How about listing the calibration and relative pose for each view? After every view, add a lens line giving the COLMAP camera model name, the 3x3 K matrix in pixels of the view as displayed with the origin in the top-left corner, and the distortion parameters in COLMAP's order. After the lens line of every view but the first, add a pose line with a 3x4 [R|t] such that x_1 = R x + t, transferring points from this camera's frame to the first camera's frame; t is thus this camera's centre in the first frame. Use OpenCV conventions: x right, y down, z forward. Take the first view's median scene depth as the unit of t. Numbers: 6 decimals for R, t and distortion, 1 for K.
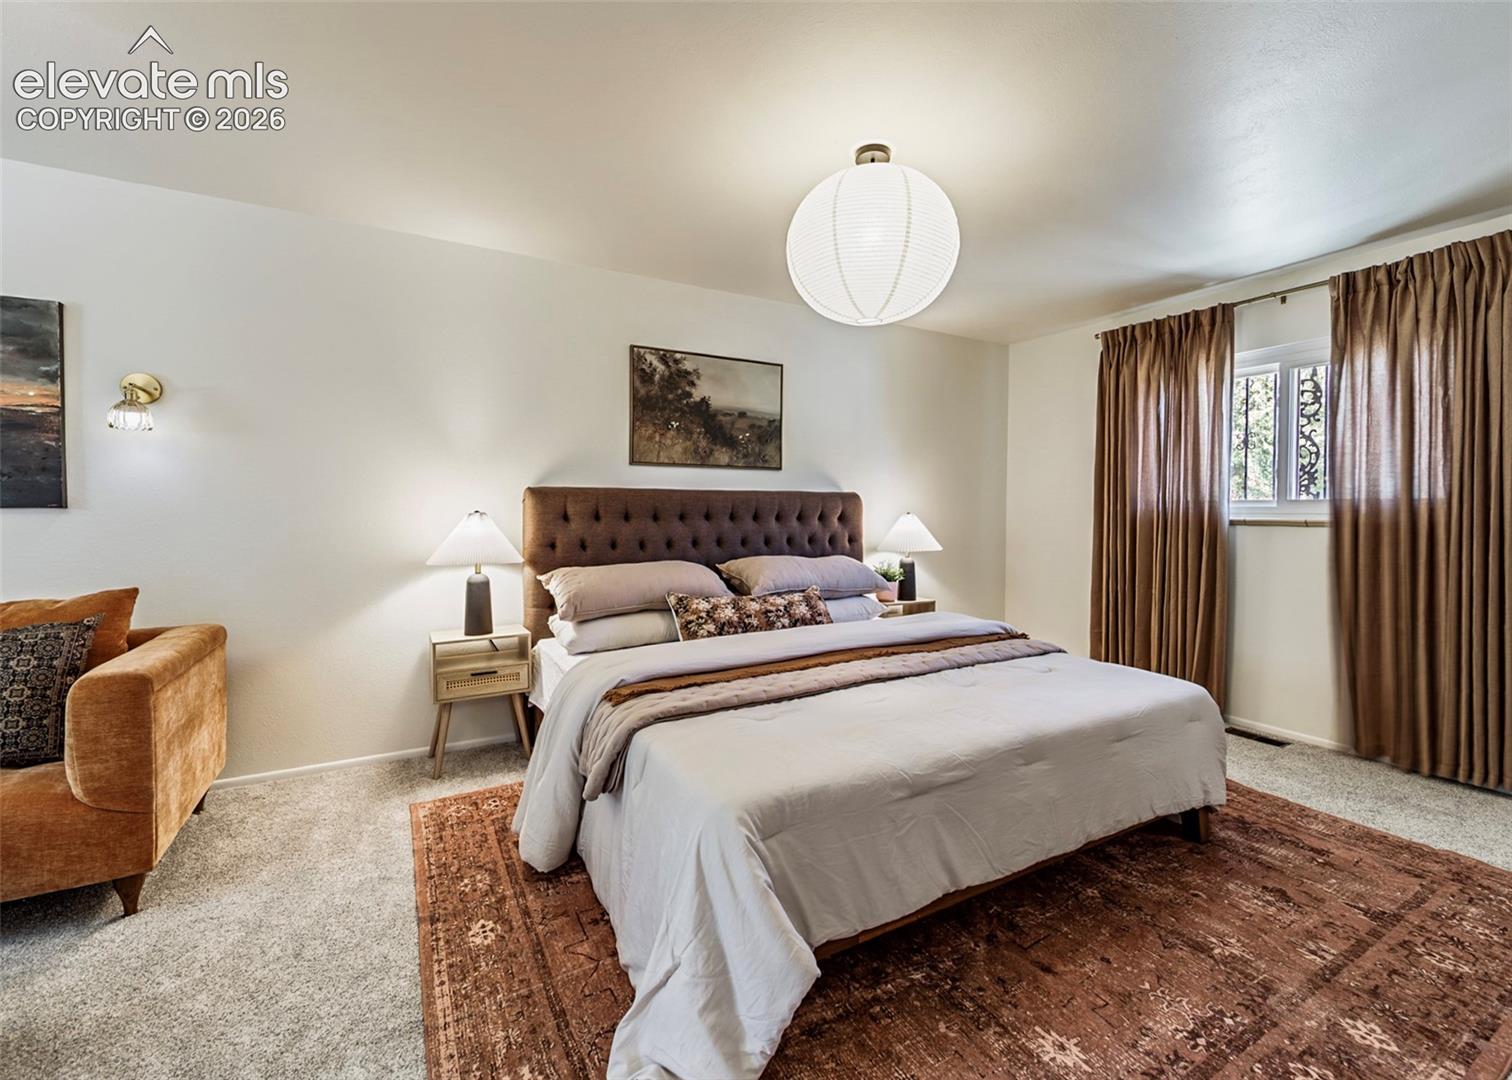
lens RADIAL K [[665.9, 0, 757.3], [0, 665.9, 509.4], [0, 0, 1]] dist [0.015681, -0.000129]
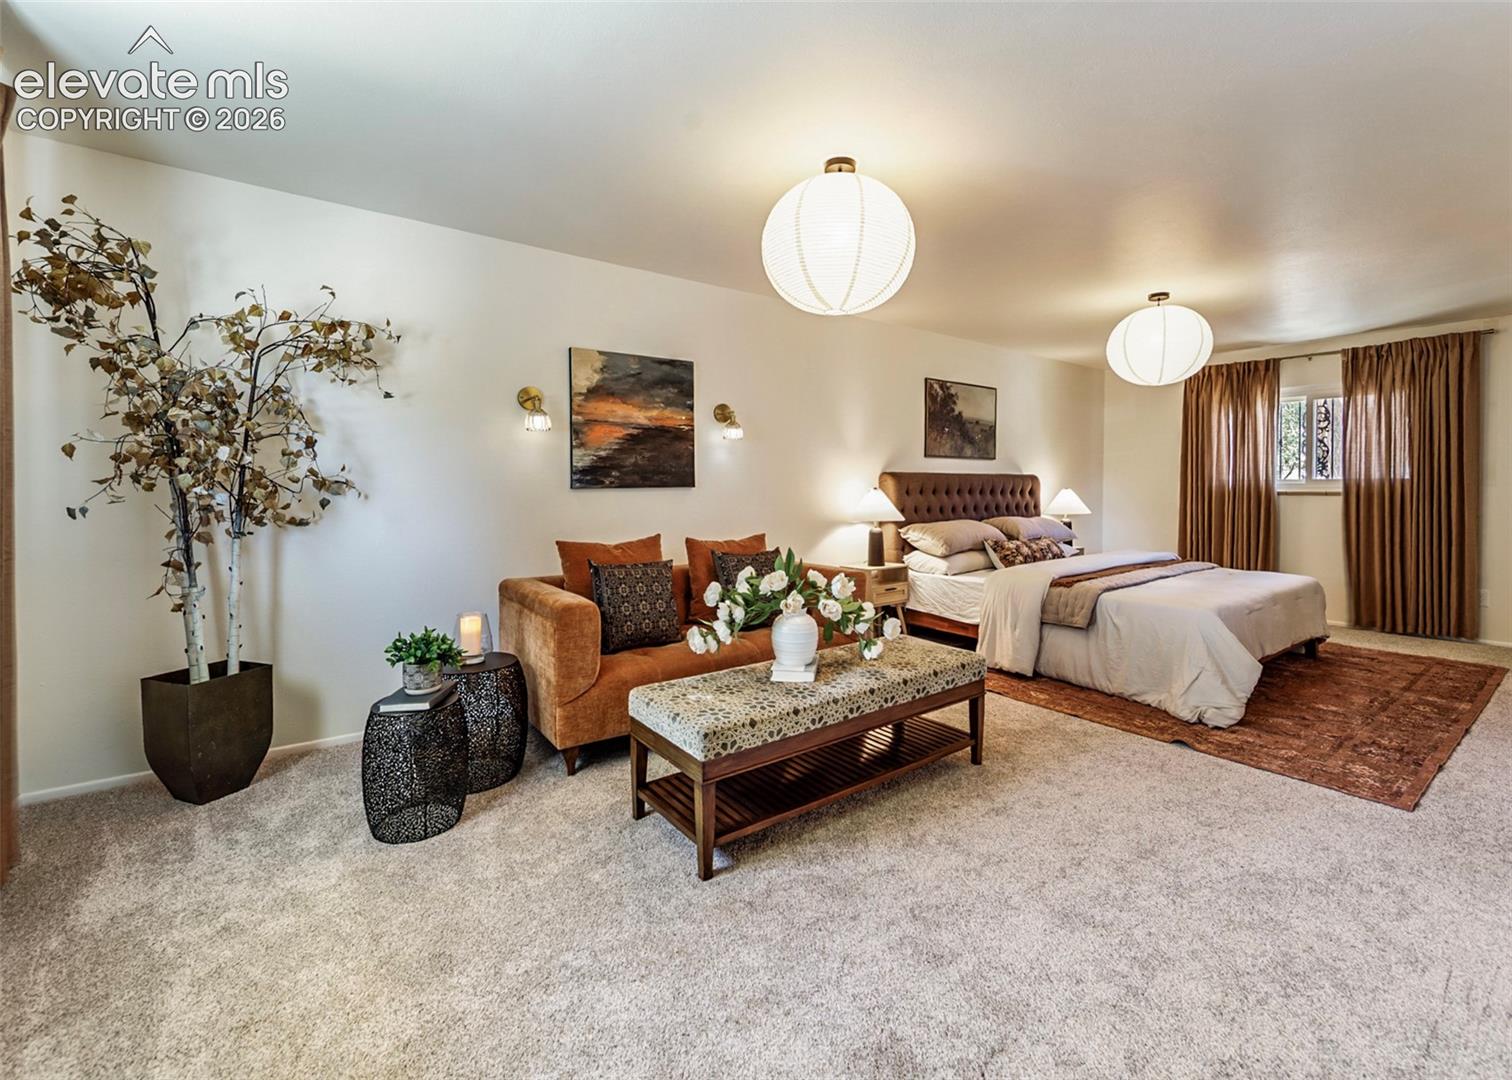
lens RADIAL K [[652.5, 0, 755.8], [0, 652.5, 482.6], [0, 0, 1]] dist [-0.002311, -0.000211]
pose [[0.993623, -0.002735, 0.112723, -0.735451], [0.003455, 0.999975, -0.006195, -0.000920], [-0.112703, 0.006545, 0.993607, -0.423412]]
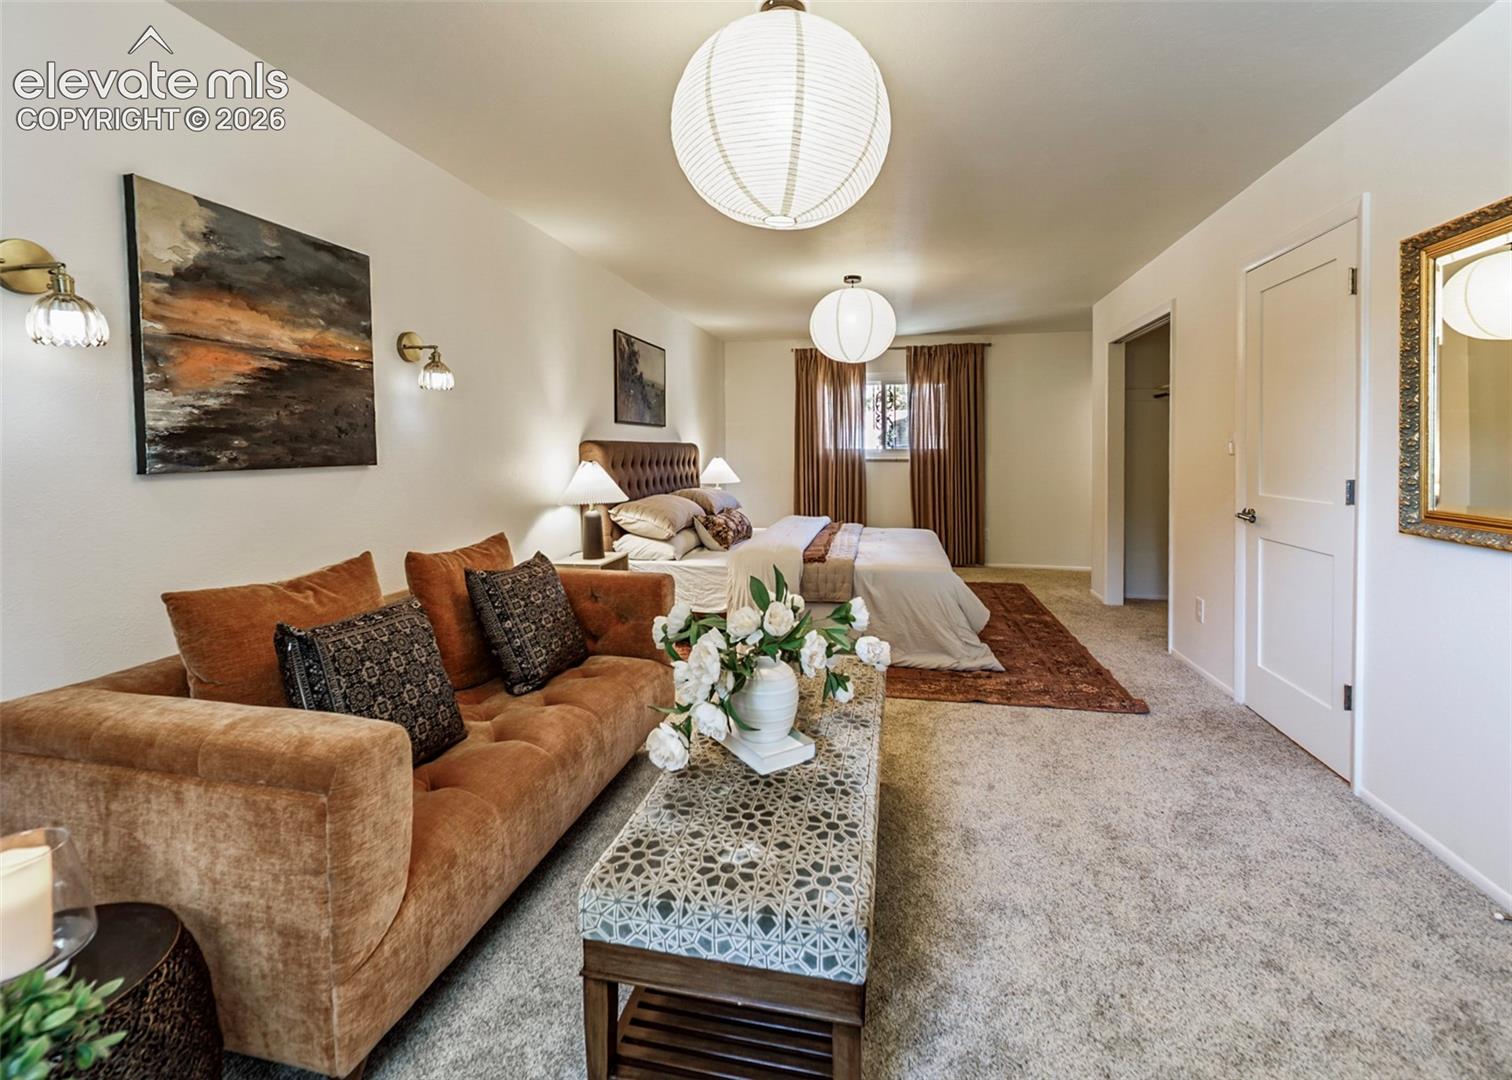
lens RADIAL K [[666.0, 0, 759.6], [0, 666.0, 462.6], [0, 0, 1]] dist [-0.003128, -0.000175]
pose [[0.666947, -0.017883, 0.744890, -0.957463], [0.003653, 0.999778, 0.020732, -0.015504], [-0.745096, -0.011106, 0.666865, -0.065719]]
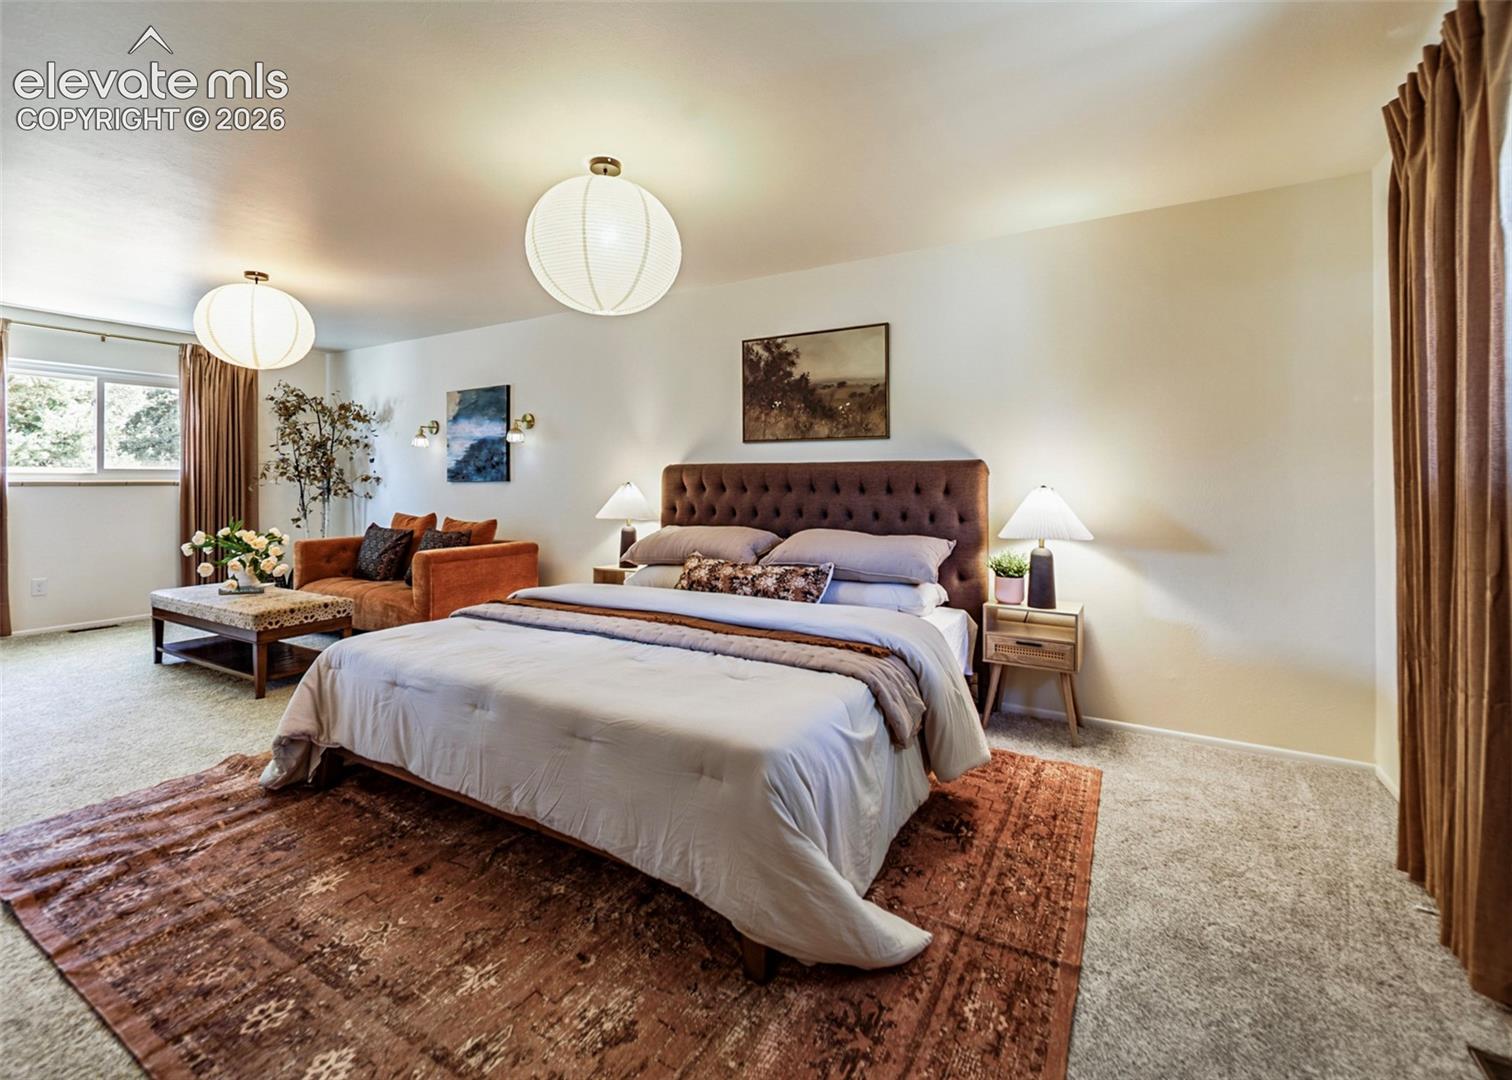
lens RADIAL K [[652.5, 0, 755.8], [0, 652.5, 482.6], [0, 0, 1]] dist [-0.002311, -0.000211]
pose [[0.492445, 0.000214, -0.870344, 0.811494], [-0.003710, 0.999991, -0.001853, 0.004463], [0.870336, 0.004142, 0.492442, 0.452503]]
